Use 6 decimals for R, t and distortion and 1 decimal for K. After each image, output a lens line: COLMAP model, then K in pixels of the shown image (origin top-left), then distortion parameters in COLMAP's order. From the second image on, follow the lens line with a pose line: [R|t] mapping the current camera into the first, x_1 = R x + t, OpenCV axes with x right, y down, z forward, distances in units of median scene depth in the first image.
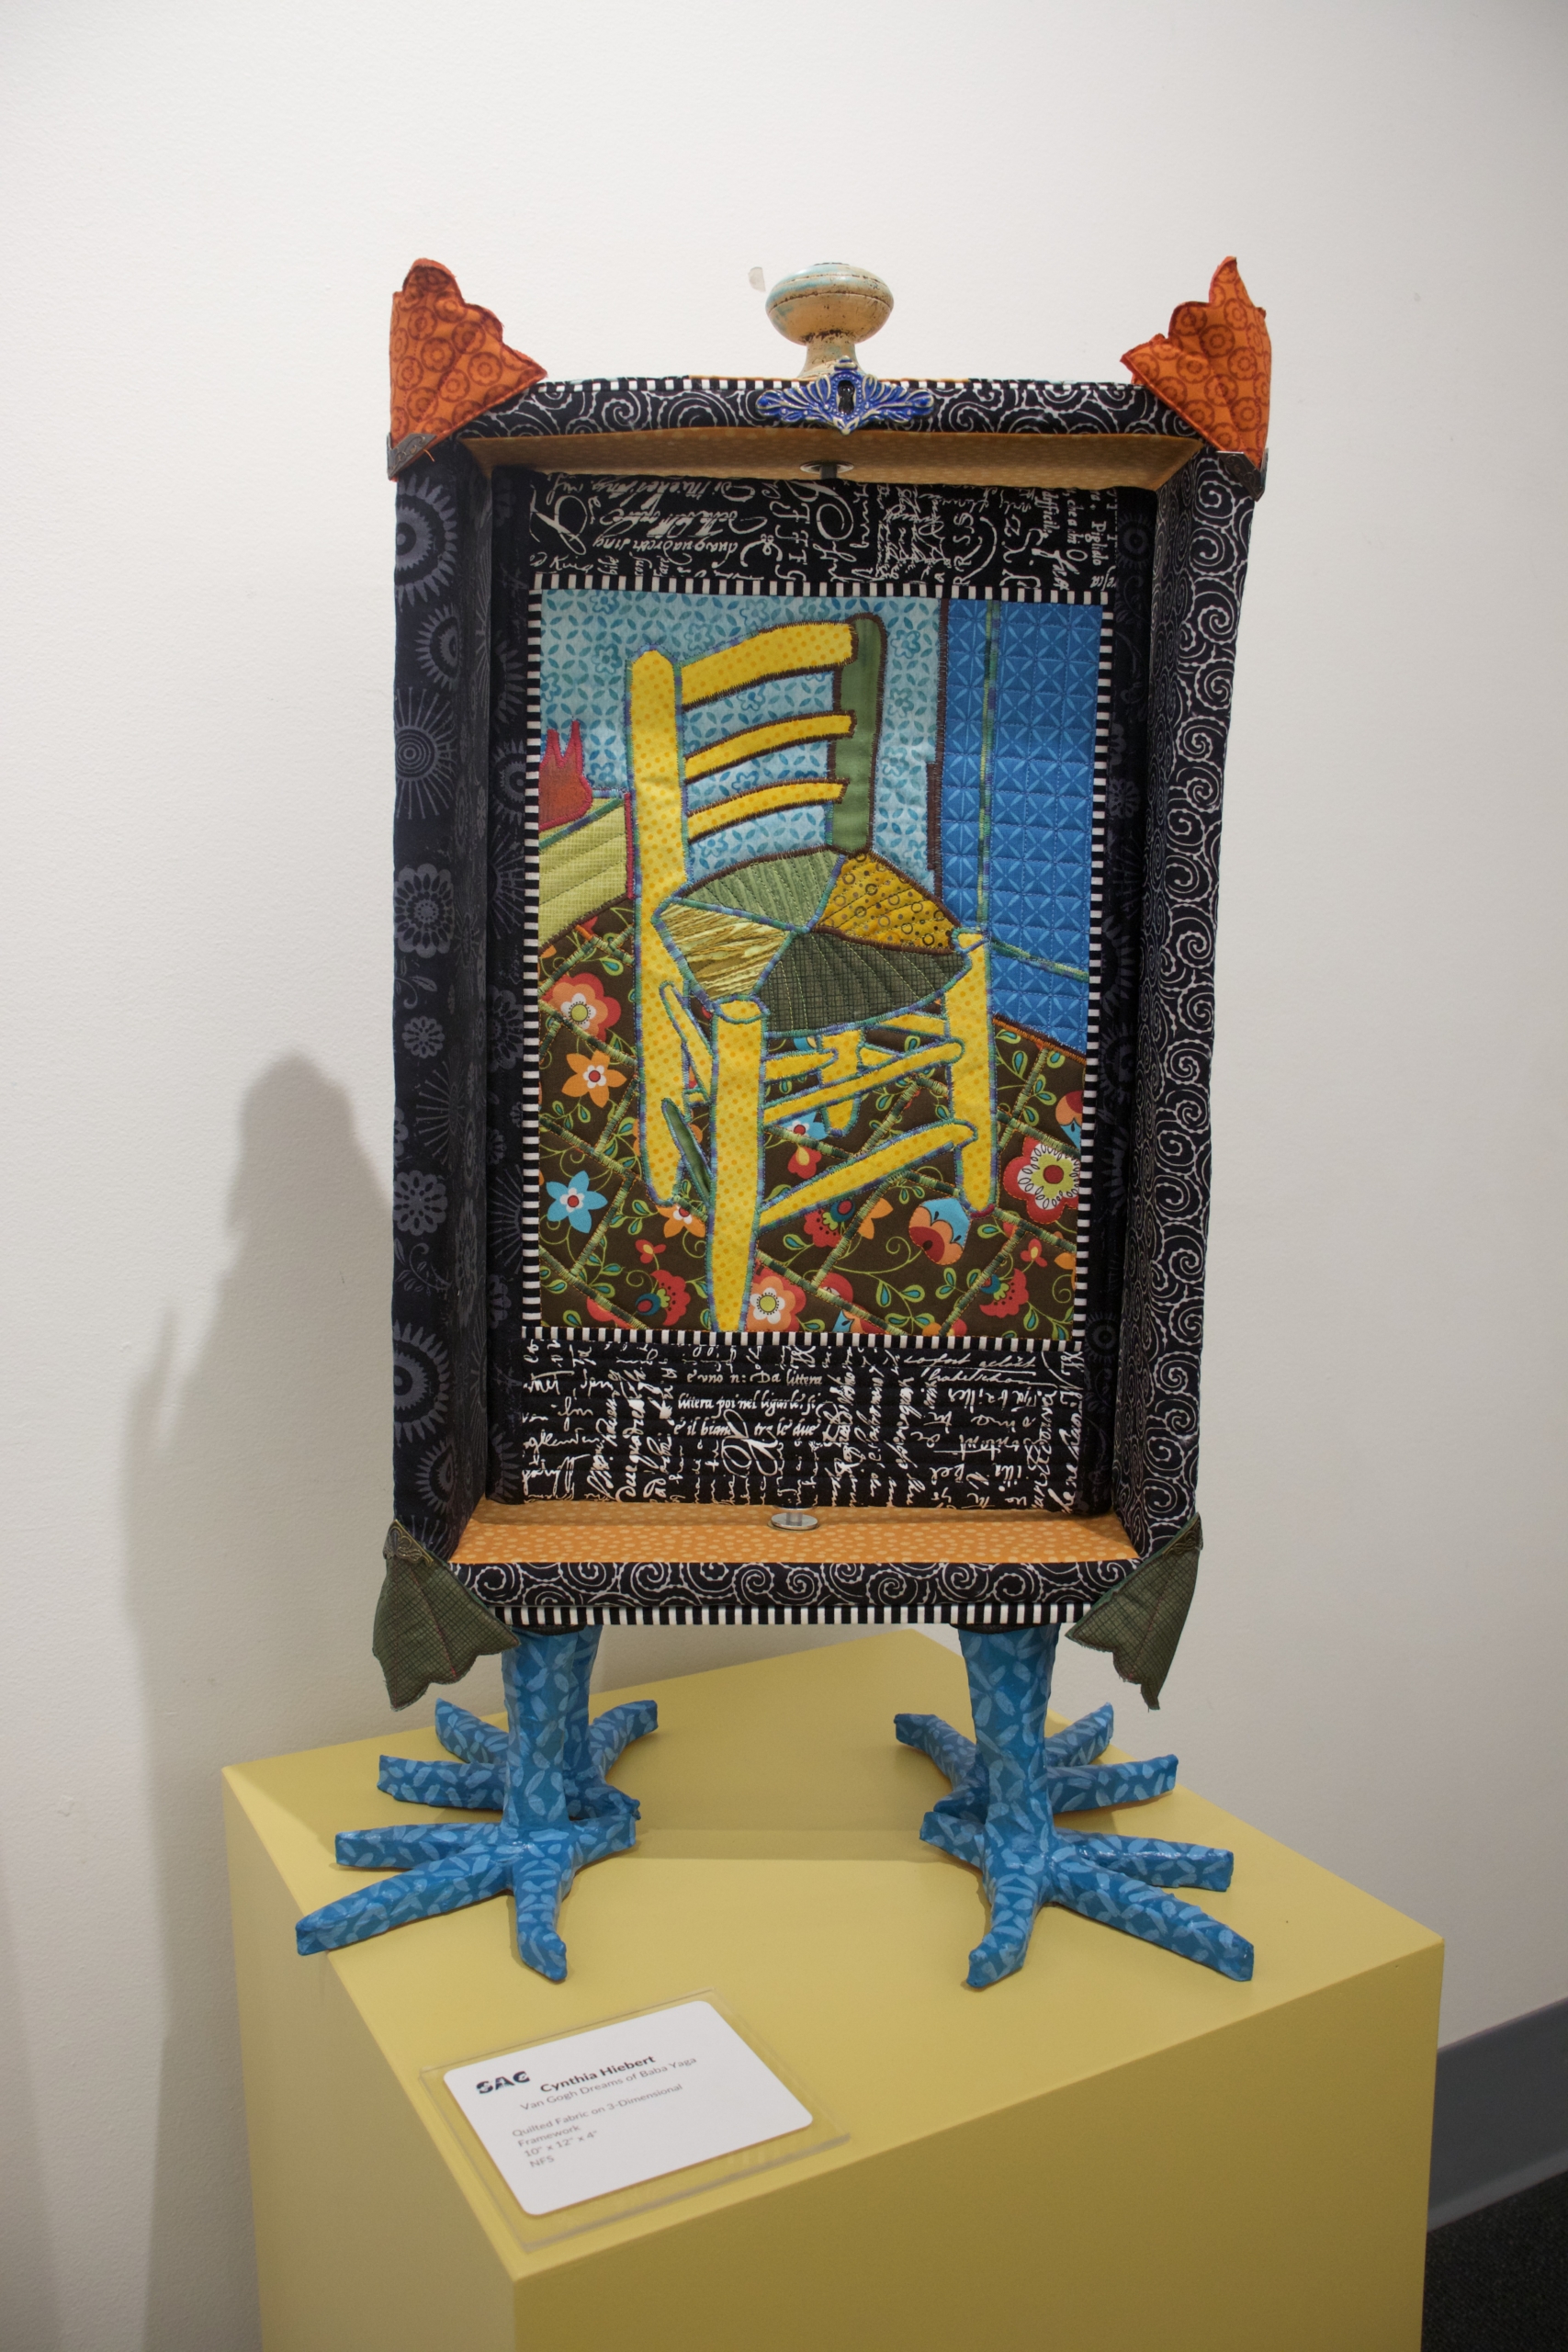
lens RADIAL K [[1928.7, 0, 780.5], [0, 1928.7, 1139.8], [0, 0, 1]] dist [-0.186481, 0.156314]
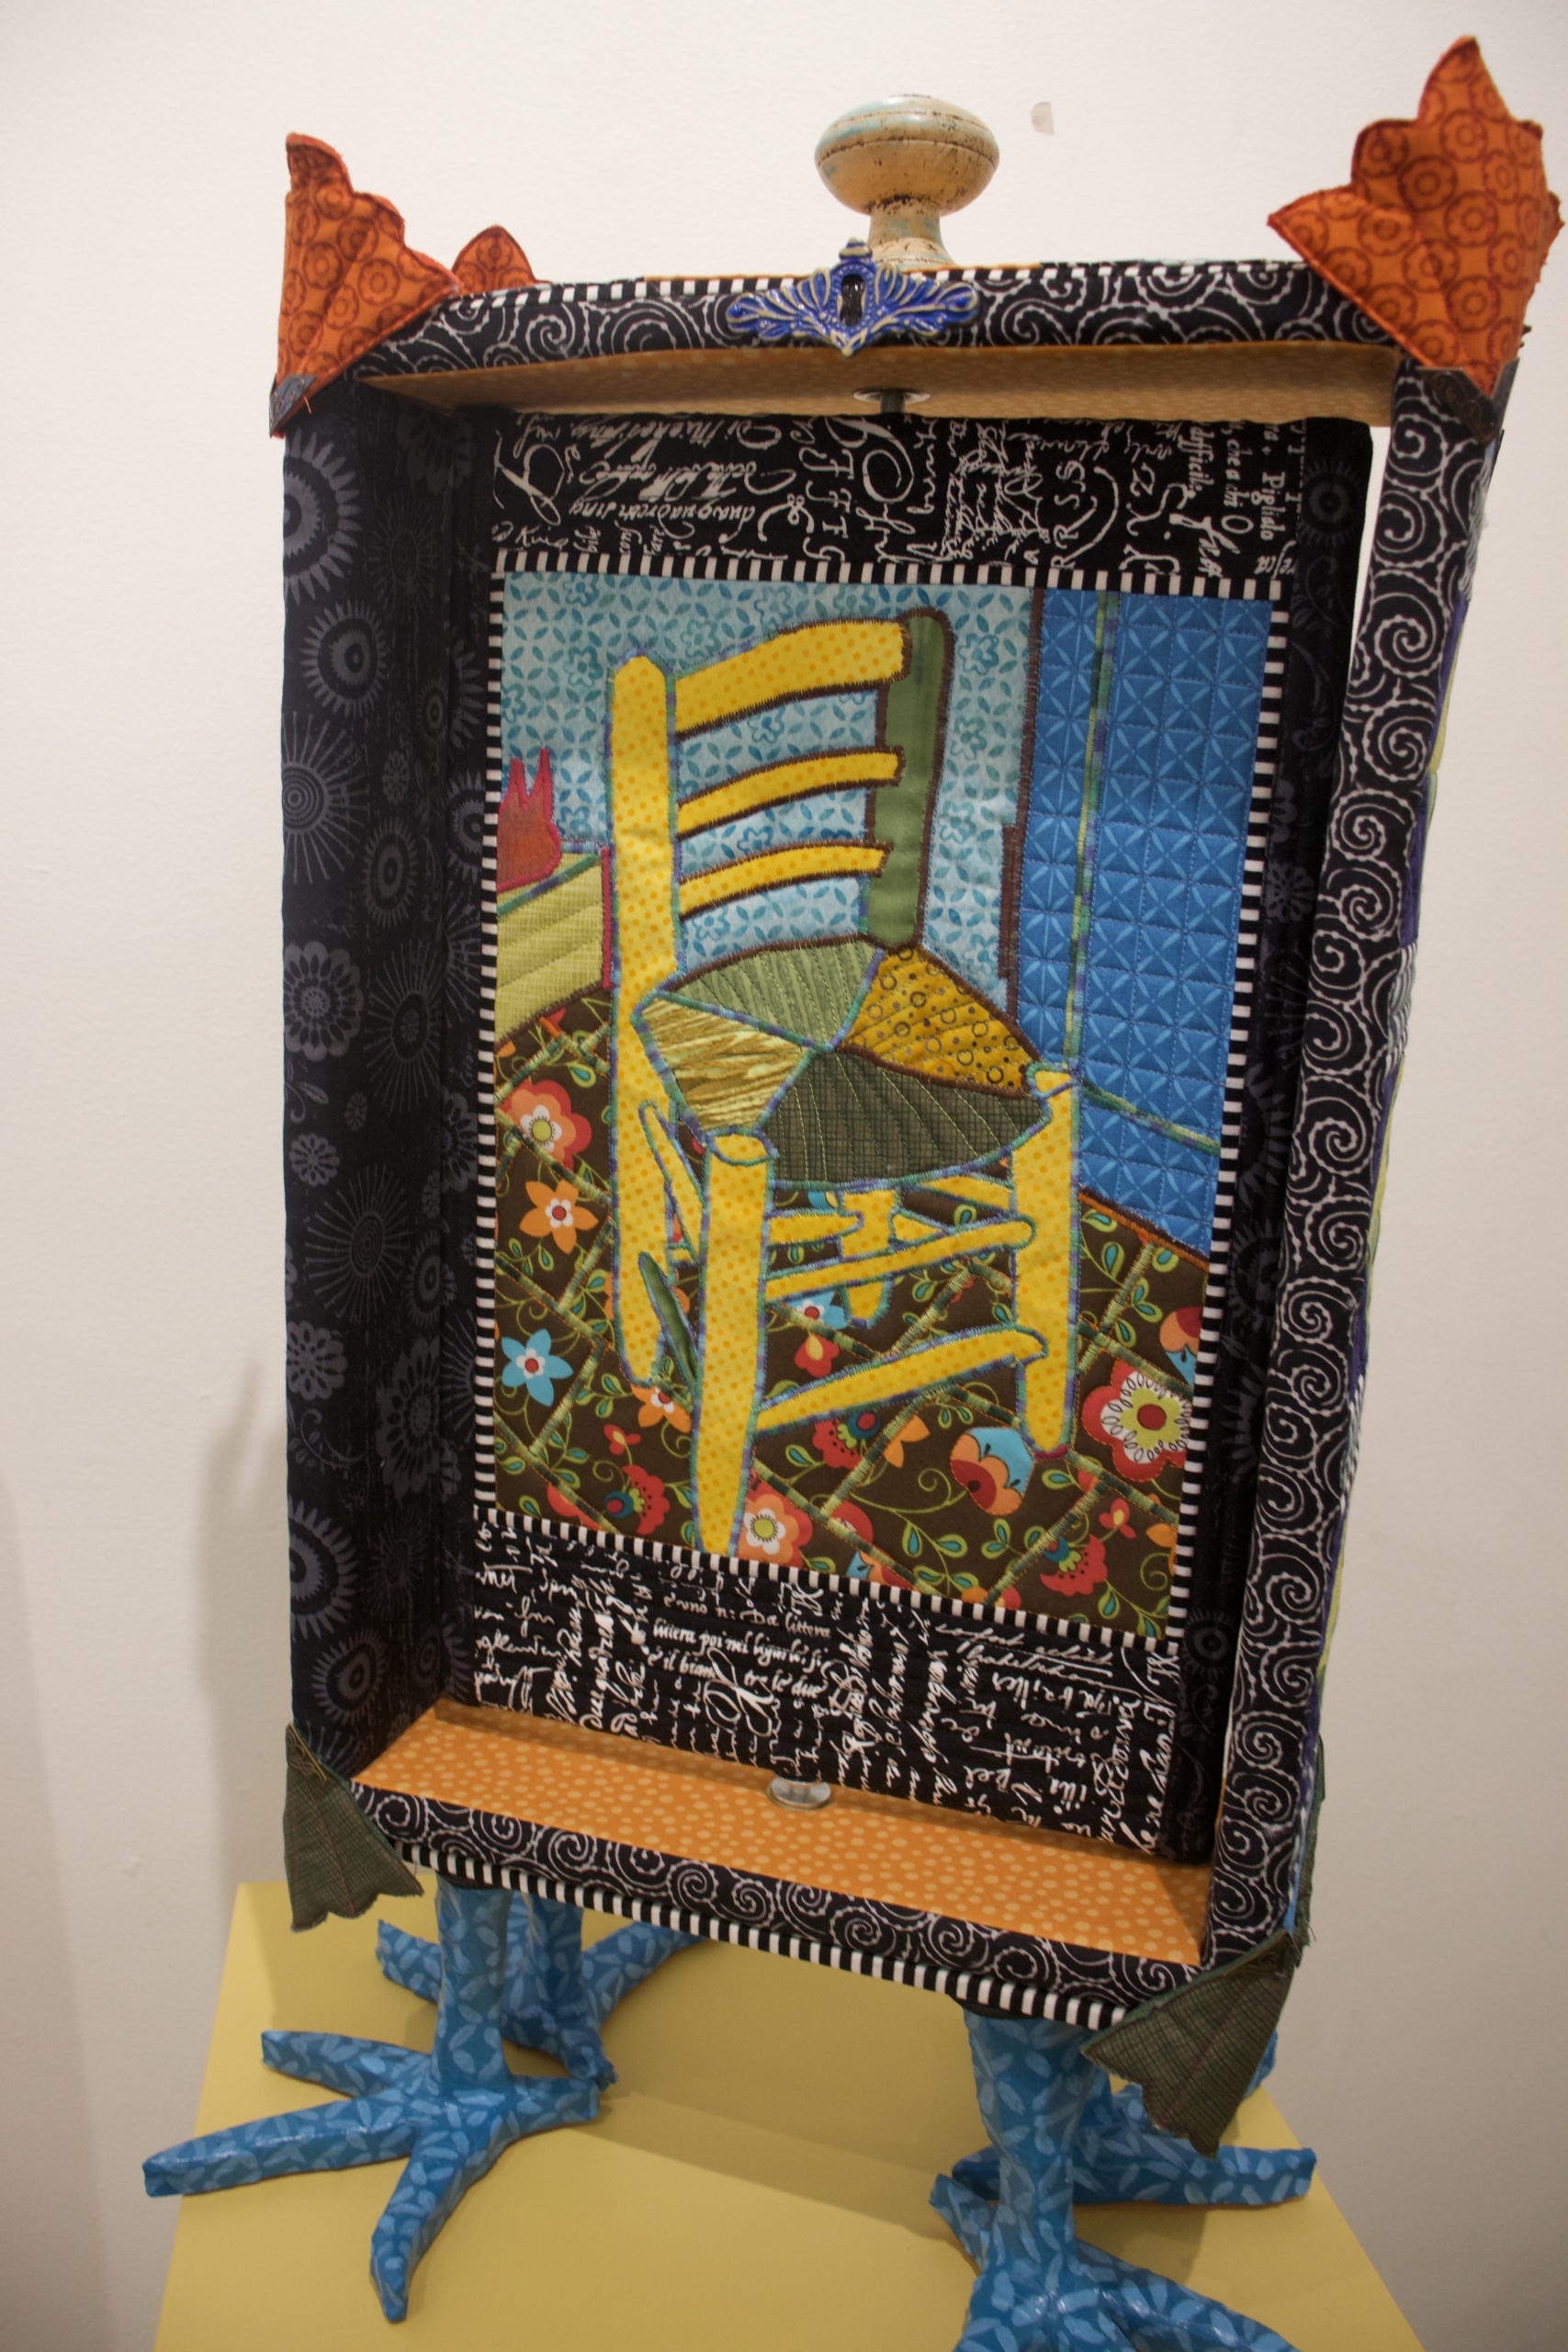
lens RADIAL K [[1928.7, 0, 780.5], [0, 1928.7, 1139.8], [0, 0, 1]] dist [-0.186481, 0.156314]
pose [[0.945694, 0.096689, -0.310345, 0.226377], [-0.073699, 0.993652, 0.084997, -0.136074], [0.316593, -0.057509, 0.946817, 0.306463]]
